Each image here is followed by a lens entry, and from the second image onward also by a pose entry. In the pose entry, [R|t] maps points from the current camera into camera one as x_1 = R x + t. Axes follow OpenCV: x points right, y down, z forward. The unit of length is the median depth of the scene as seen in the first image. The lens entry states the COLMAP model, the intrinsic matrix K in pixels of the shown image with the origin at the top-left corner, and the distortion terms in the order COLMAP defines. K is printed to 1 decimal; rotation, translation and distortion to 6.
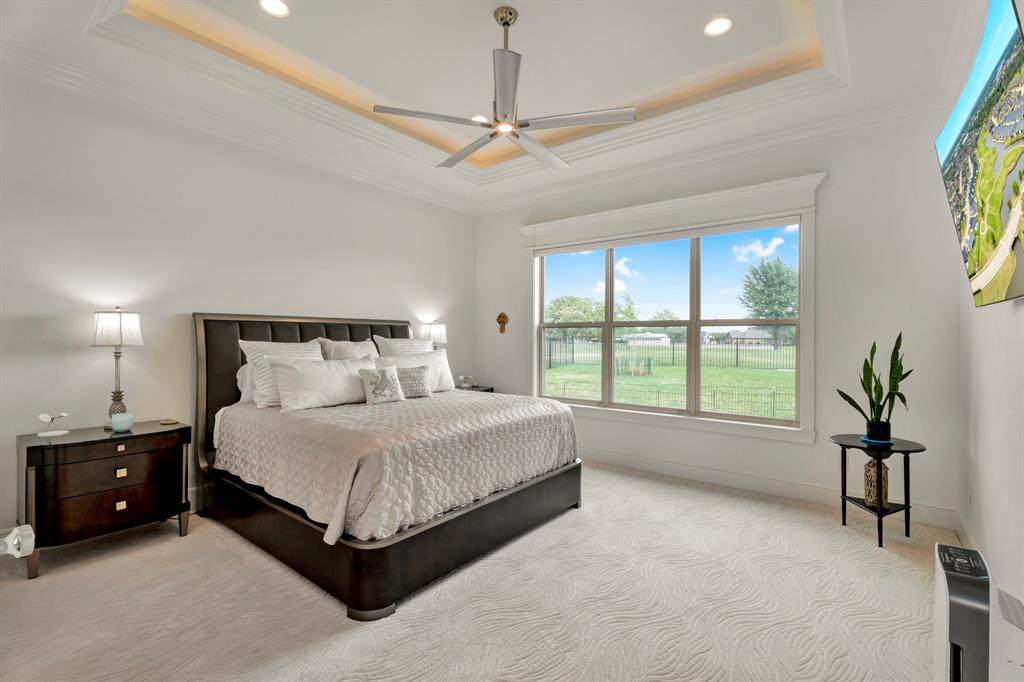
lens RADIAL K [[467.6, 0, 507.3], [0, 467.6, 336.7], [0, 0, 1]] dist [-0.002653, -0.000314]
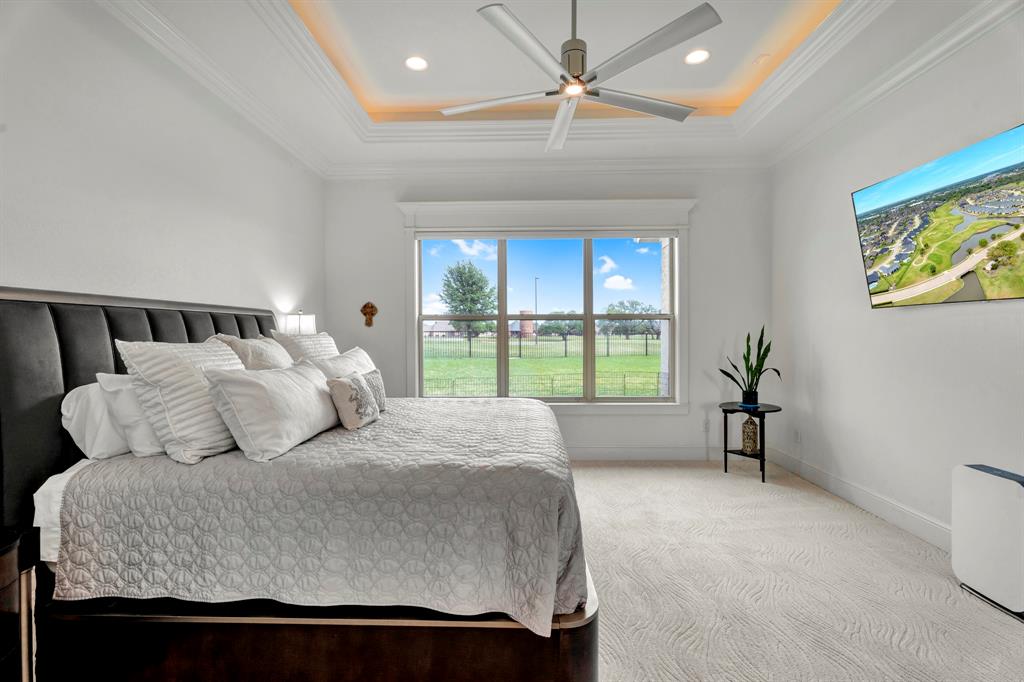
lens RADIAL K [[467.6, 0, 508.8], [0, 467.6, 334.3], [0, 0, 1]] dist [-0.002653, -0.000314]
pose [[0.794242, -0.011846, 0.607487, -0.417928], [0.007349, 0.999924, 0.009890, -0.000886], [-0.607558, -0.003391, 0.794268, 0.247868]]
